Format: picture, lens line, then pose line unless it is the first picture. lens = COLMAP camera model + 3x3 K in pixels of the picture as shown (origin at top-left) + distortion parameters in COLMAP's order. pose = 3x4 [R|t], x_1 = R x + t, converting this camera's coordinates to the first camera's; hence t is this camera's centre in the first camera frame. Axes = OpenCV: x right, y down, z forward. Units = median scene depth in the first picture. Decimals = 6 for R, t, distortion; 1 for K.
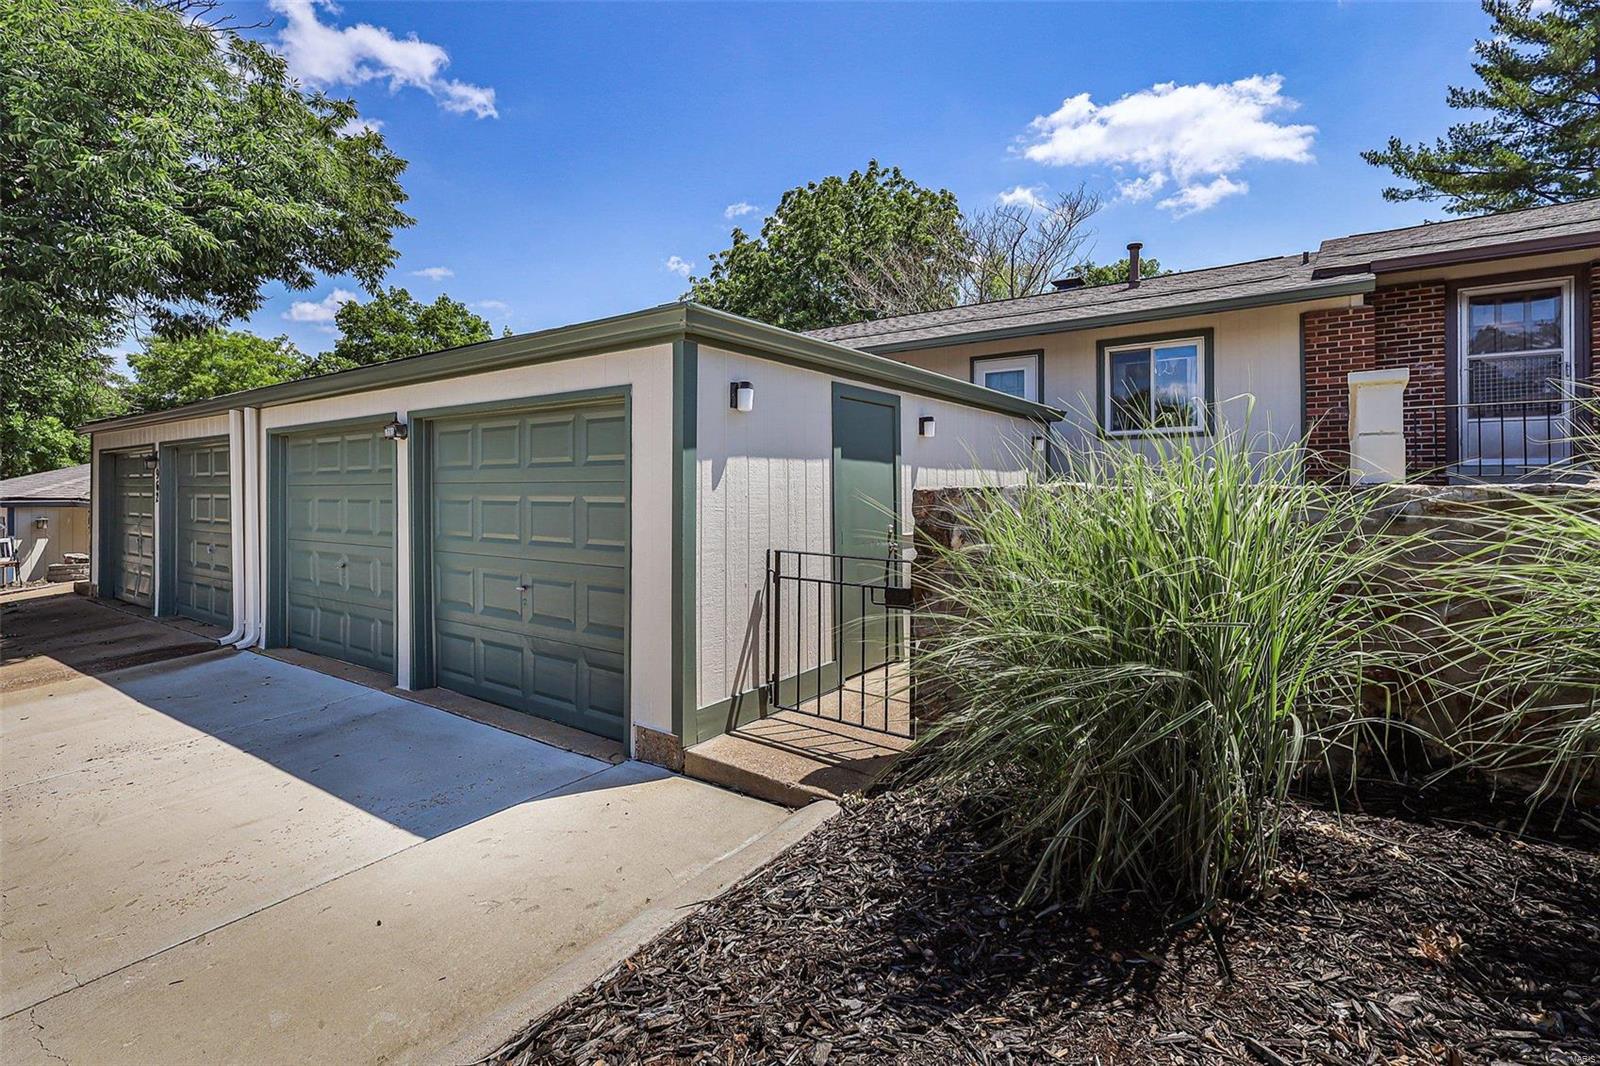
lens RADIAL K [[750.8, 0, 801.5], [0, 750.8, 501.9], [0, 0, 1]] dist [-0.000801, 0.000219]
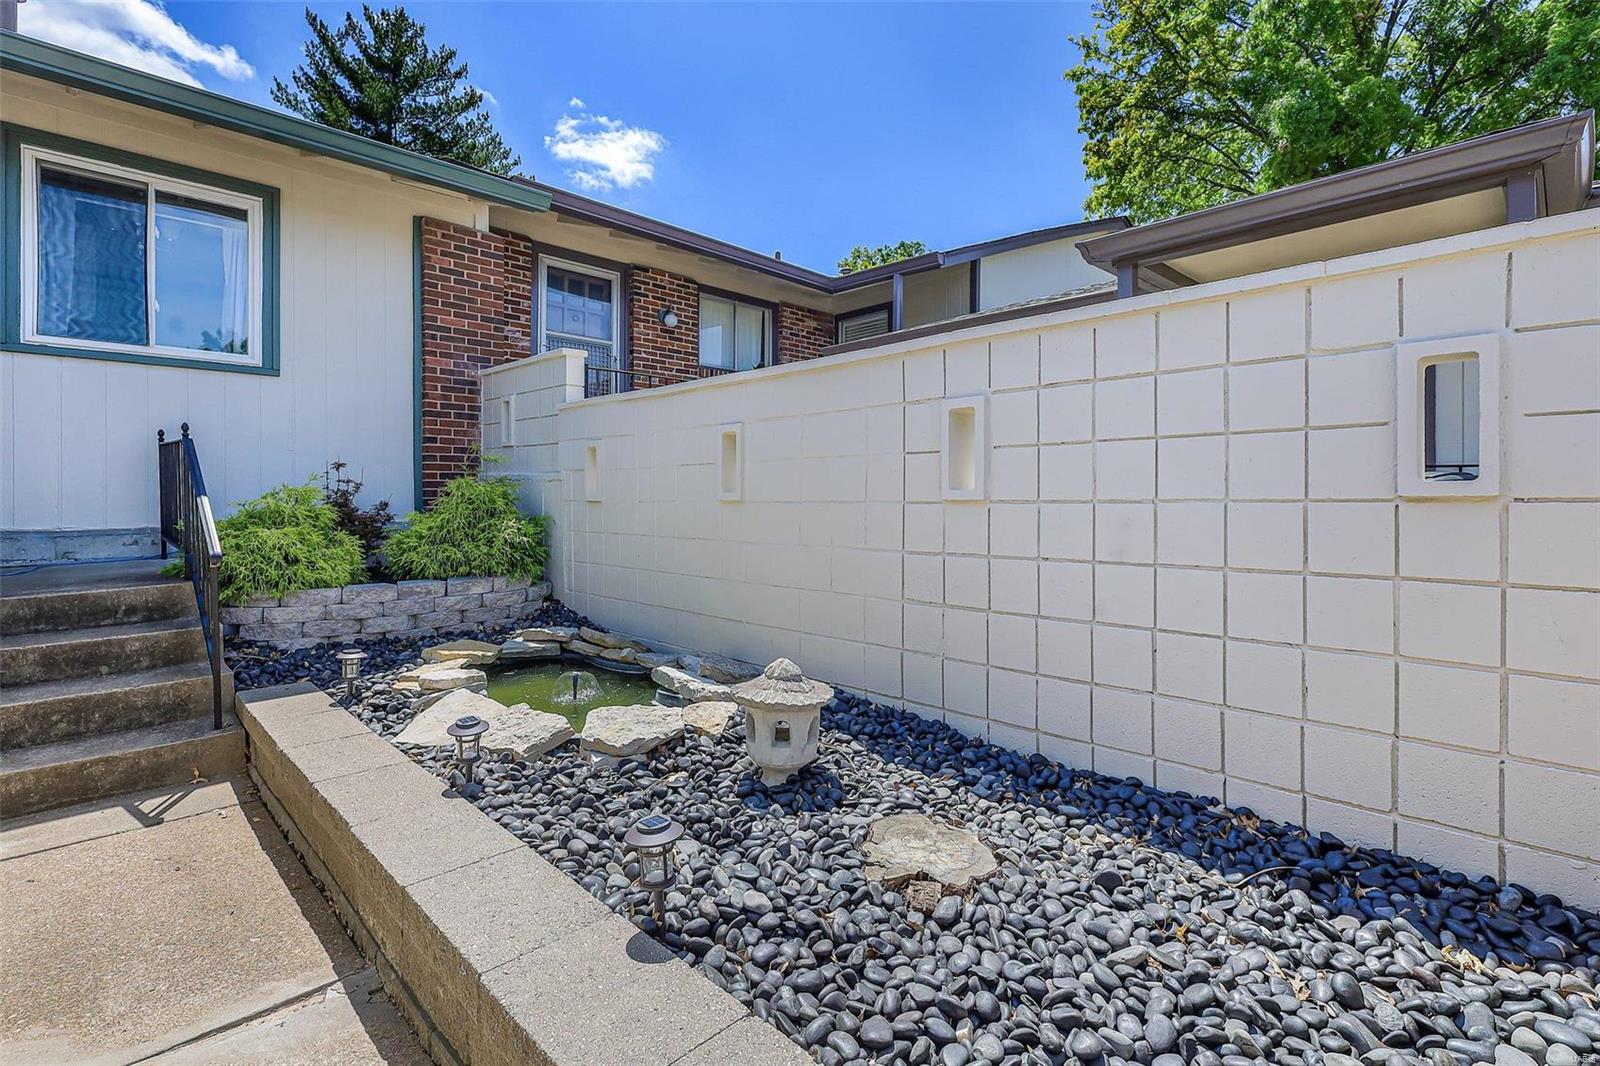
lens RADIAL K [[750.8, 0, 801.5], [0, 750.8, 501.9], [0, 0, 1]] dist [-0.000801, 0.000219]
pose [[0.170275, -0.004998, 0.985384, 0.047065], [0.012190, 0.999921, 0.002965, 0.011511], [-0.985321, 0.011507, 0.170323, 0.509233]]
